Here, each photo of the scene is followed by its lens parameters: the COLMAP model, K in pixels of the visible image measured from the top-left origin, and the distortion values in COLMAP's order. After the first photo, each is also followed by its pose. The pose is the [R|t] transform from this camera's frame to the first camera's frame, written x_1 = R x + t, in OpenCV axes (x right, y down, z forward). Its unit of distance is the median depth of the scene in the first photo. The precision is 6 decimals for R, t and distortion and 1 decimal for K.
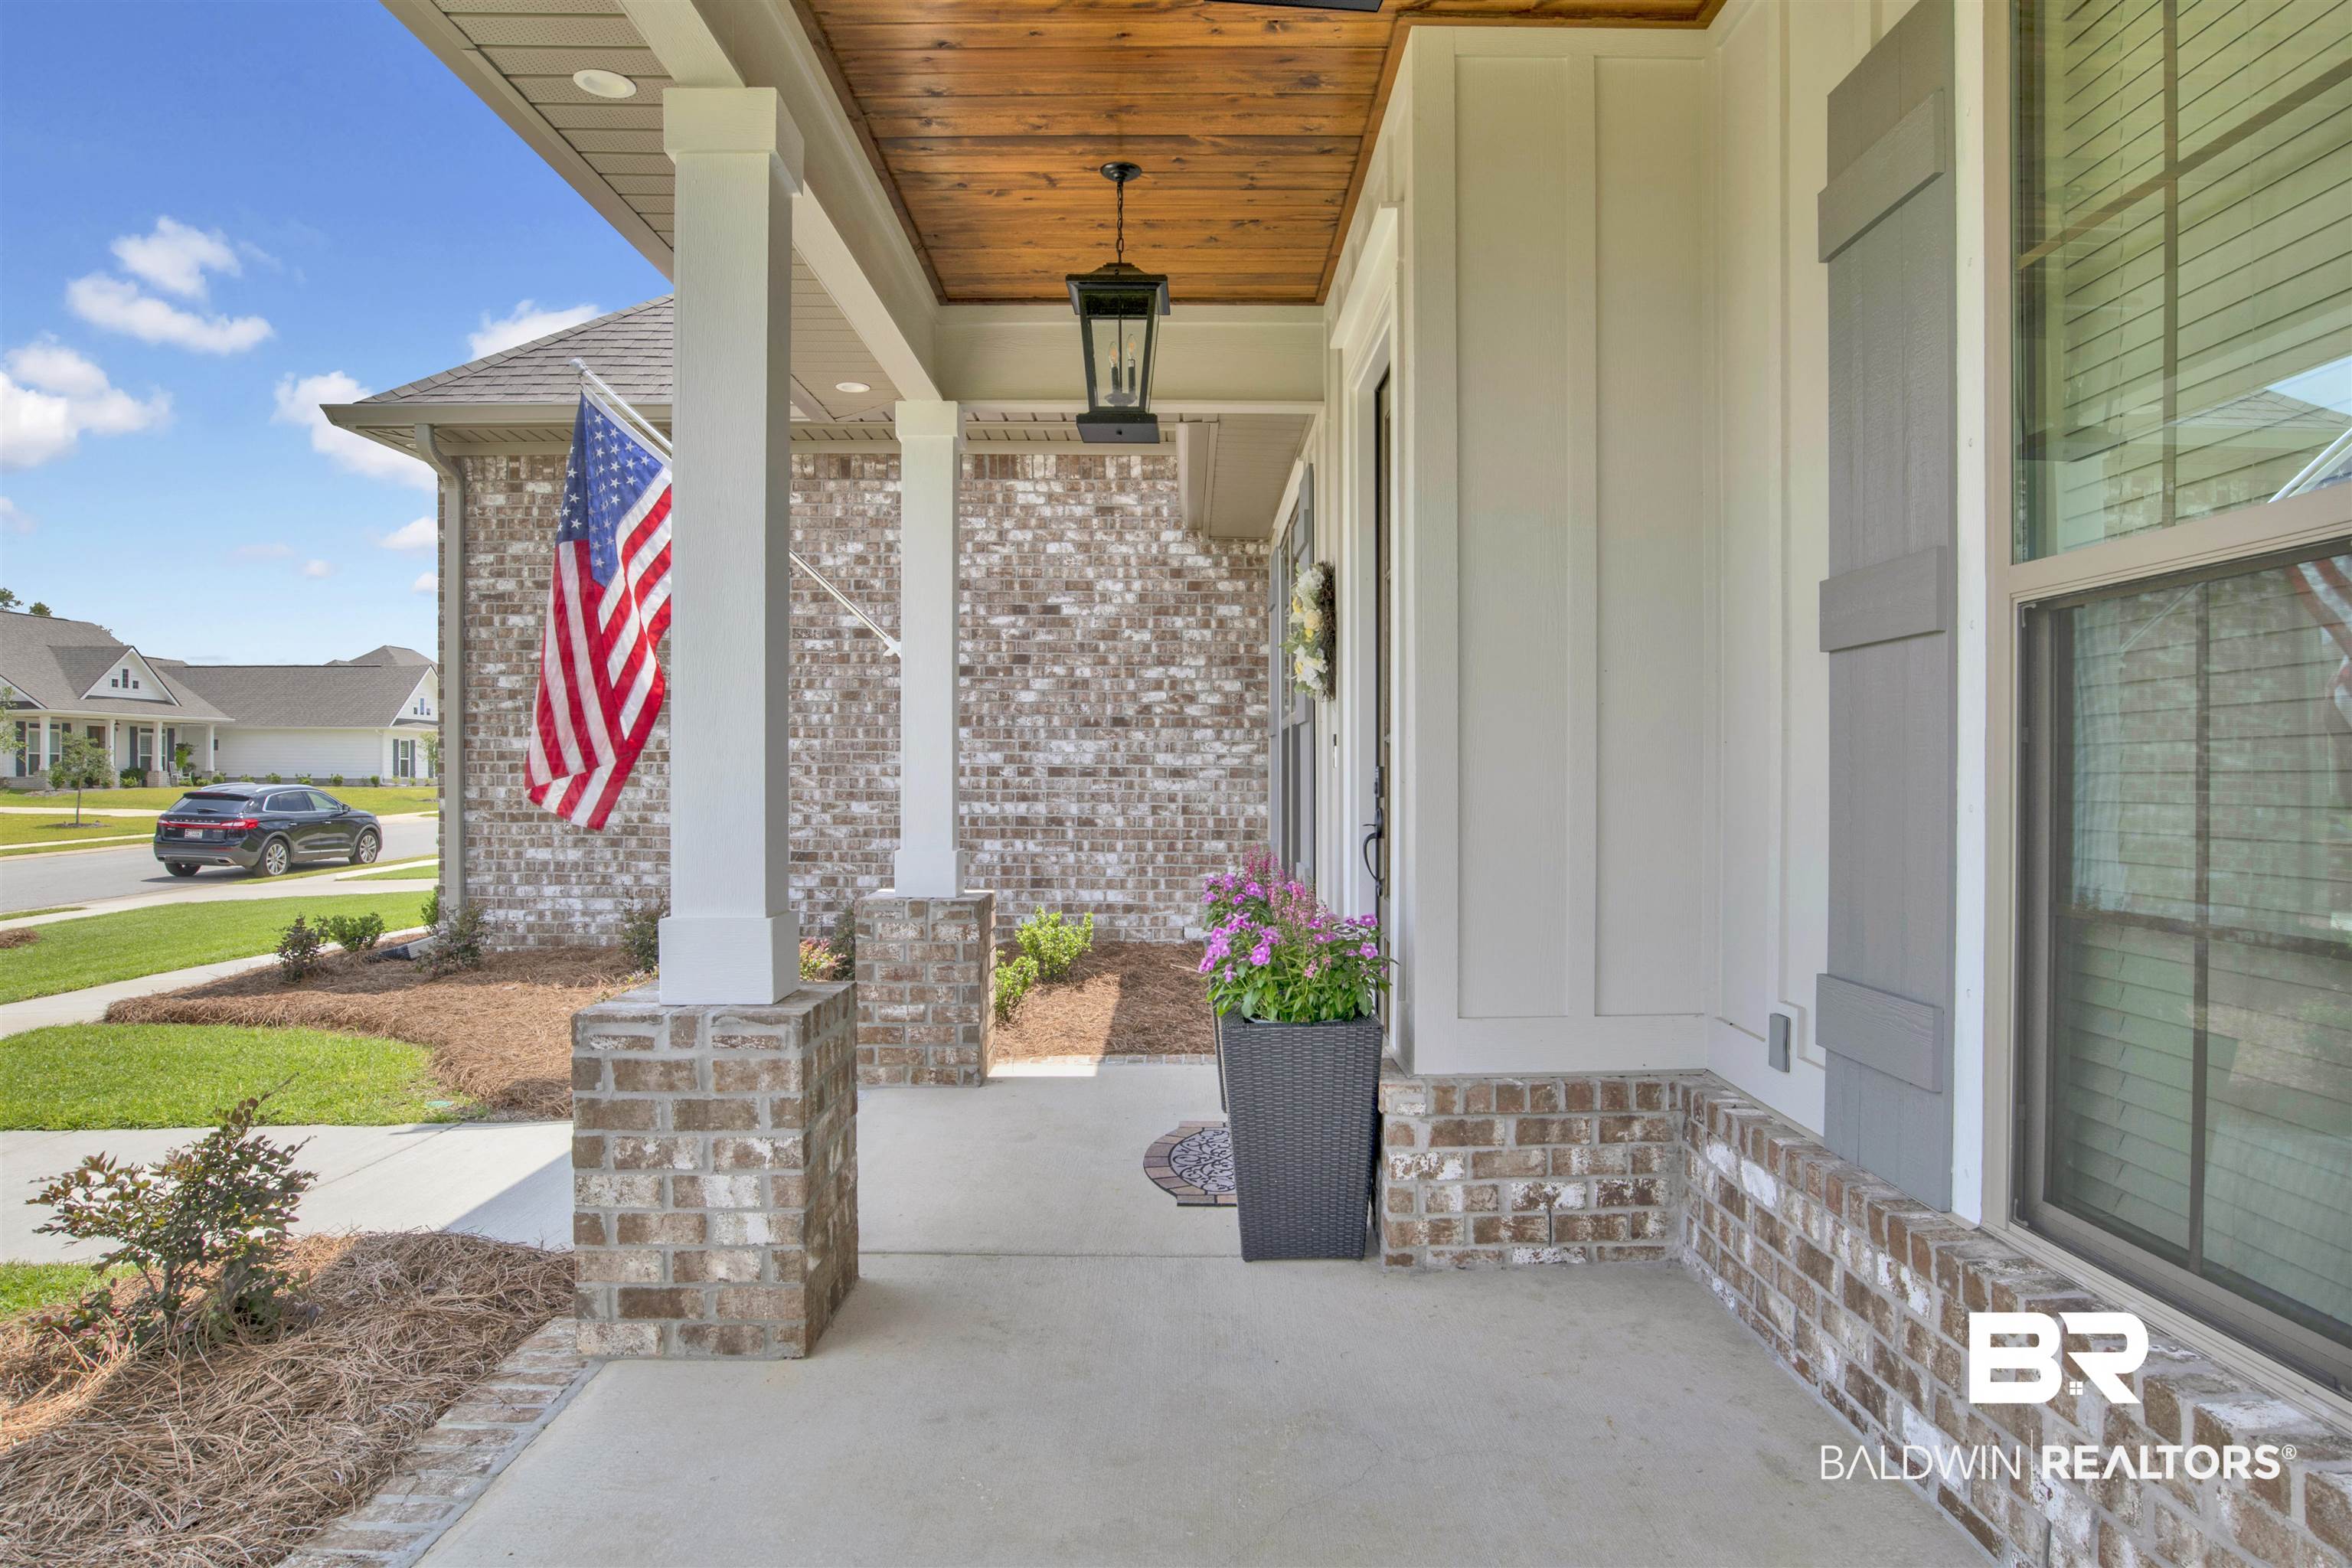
lens RADIAL K [[1397.2, 0, 1173.2], [0, 1397.2, 770.5], [0, 0, 1]] dist [-0.066954, 0.024762]
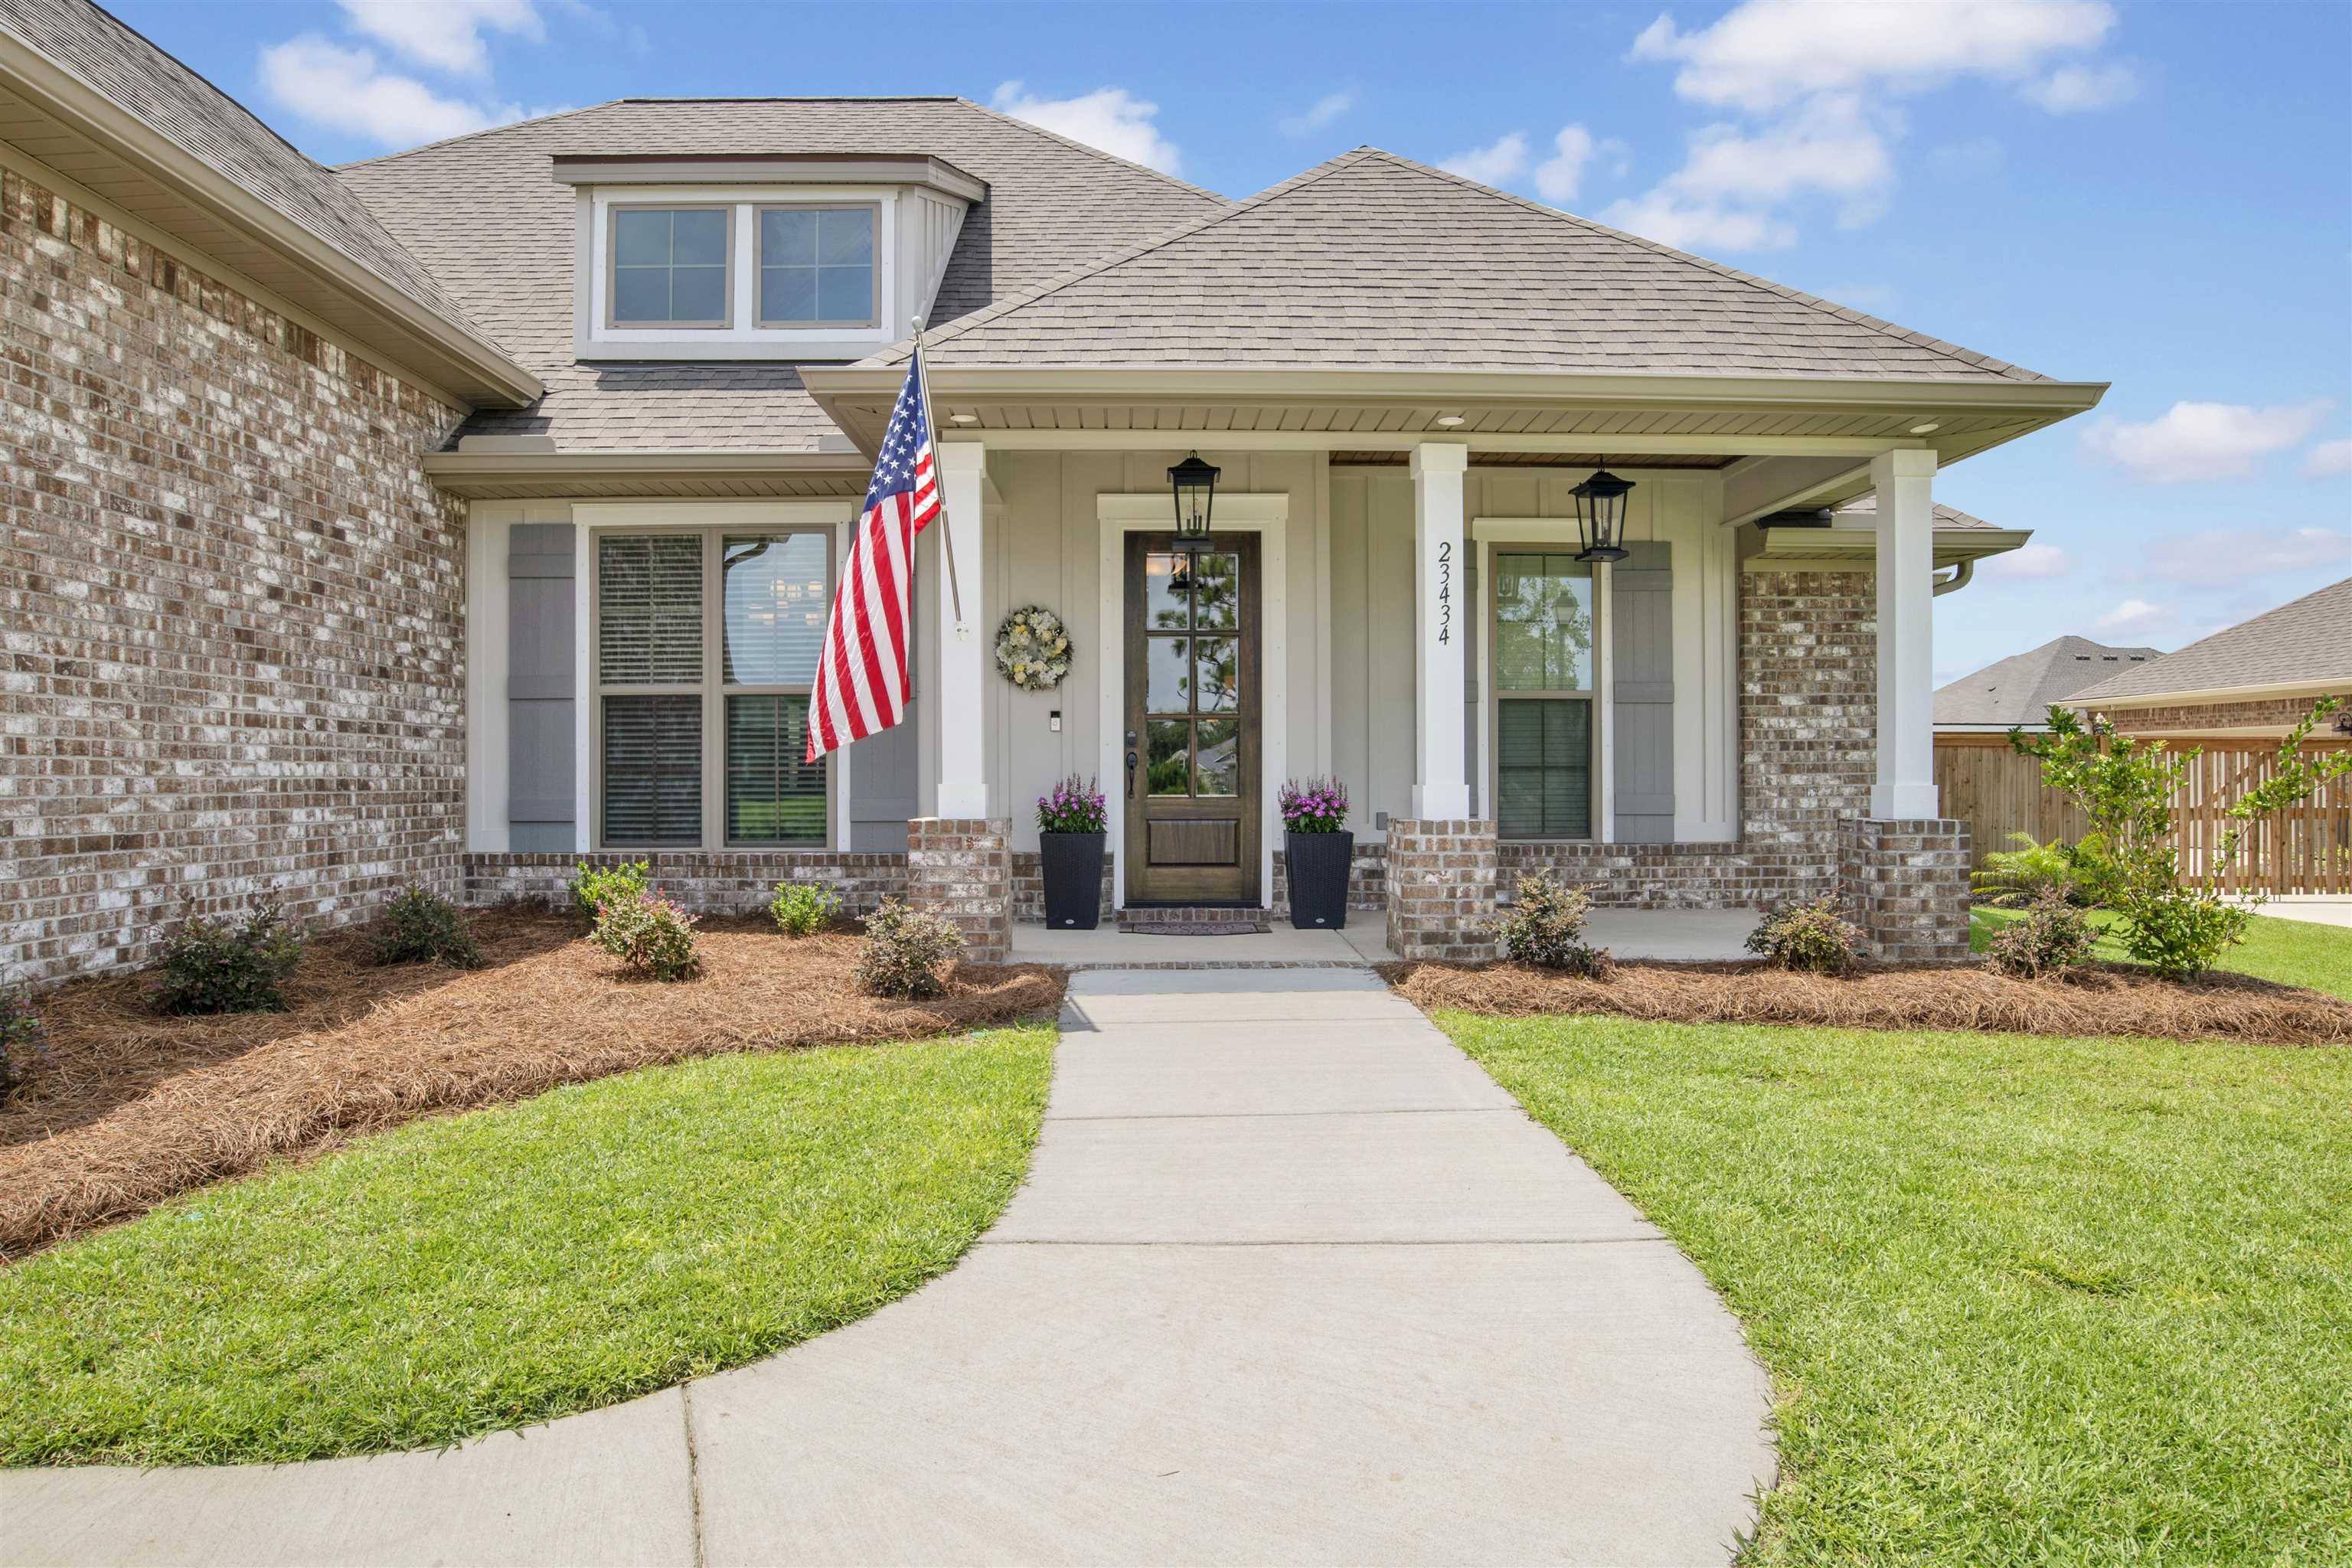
lens RADIAL K [[1396.5, 0, 1175.9], [0, 1396.5, 794.4], [0, 0, 1]] dist [-0.070871, 0.027968]
pose [[-0.022541, -0.016164, 0.999615, -0.923479], [-0.001875, 0.999868, 0.016126, 0.027898], [-0.999744, -0.001511, -0.022568, 0.513754]]
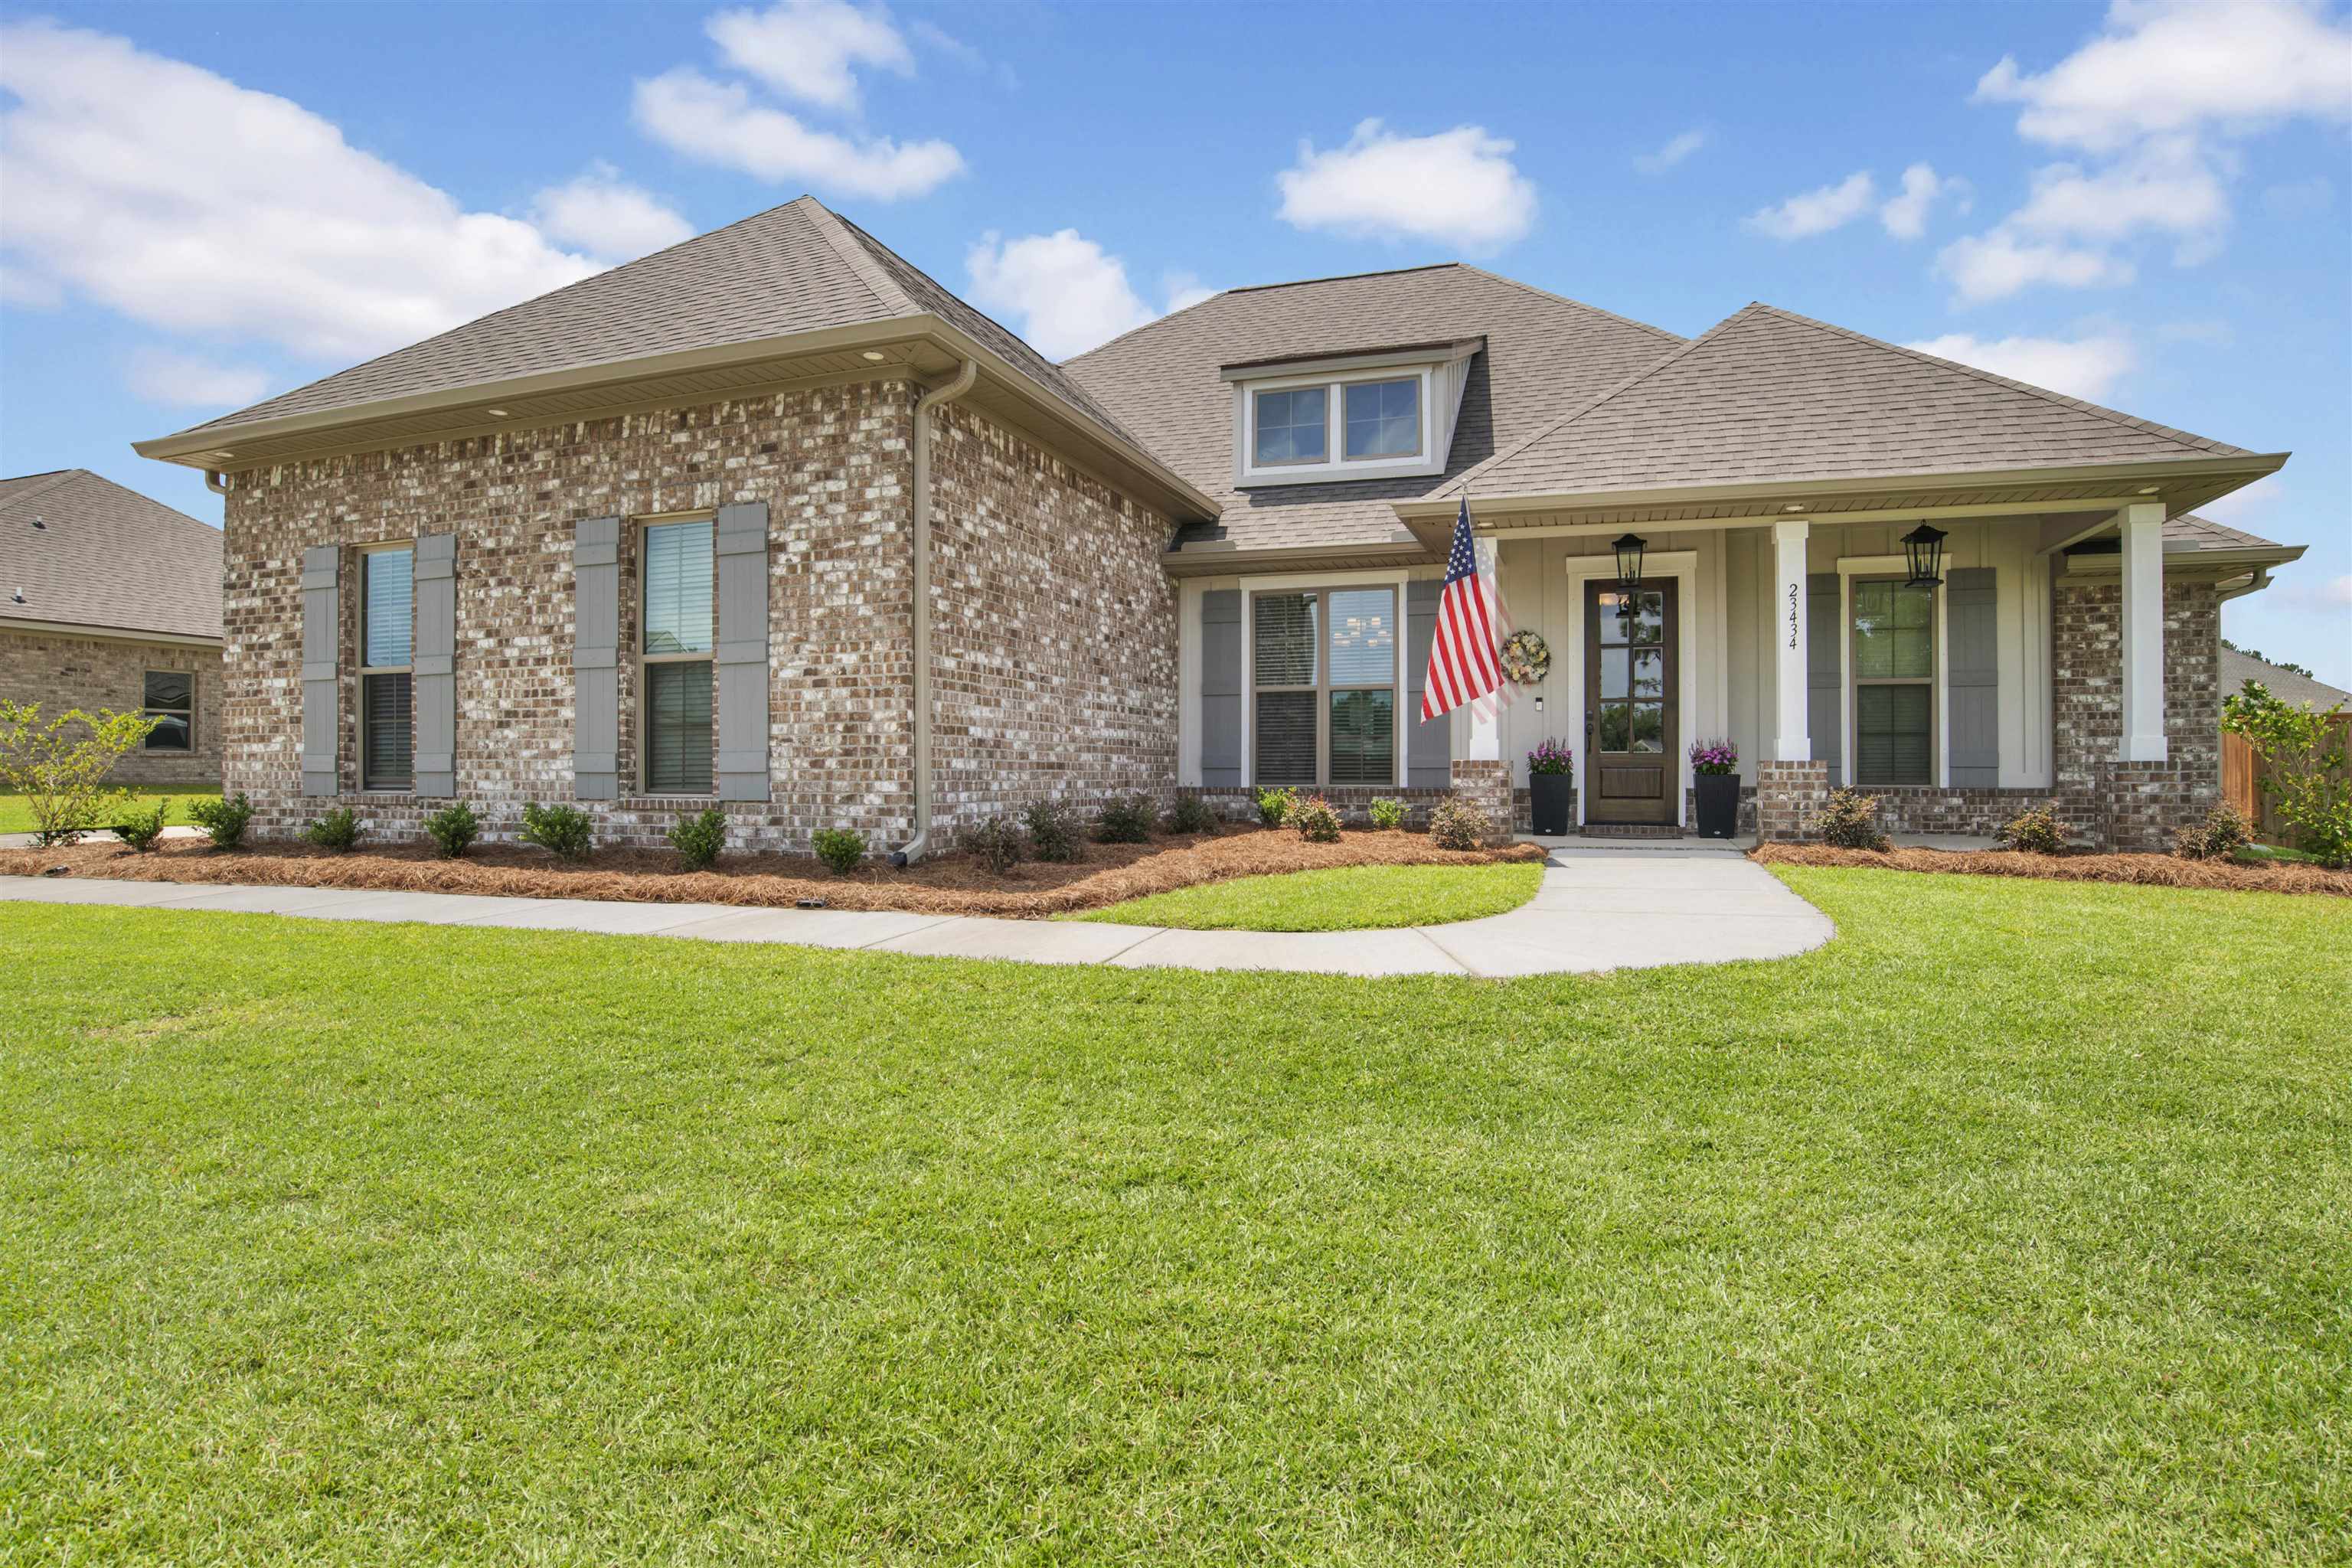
lens RADIAL K [[1260.9, 0, 1184.6], [0, 1260.9, 774.9], [0, 0, 1]] dist [-0.082464, 0.036735]
pose [[0.323561, -0.004229, 0.946198, -1.365877], [-0.002756, 0.999982, 0.005412, 0.063651], [-0.946203, -0.004359, 0.323544, 0.499291]]
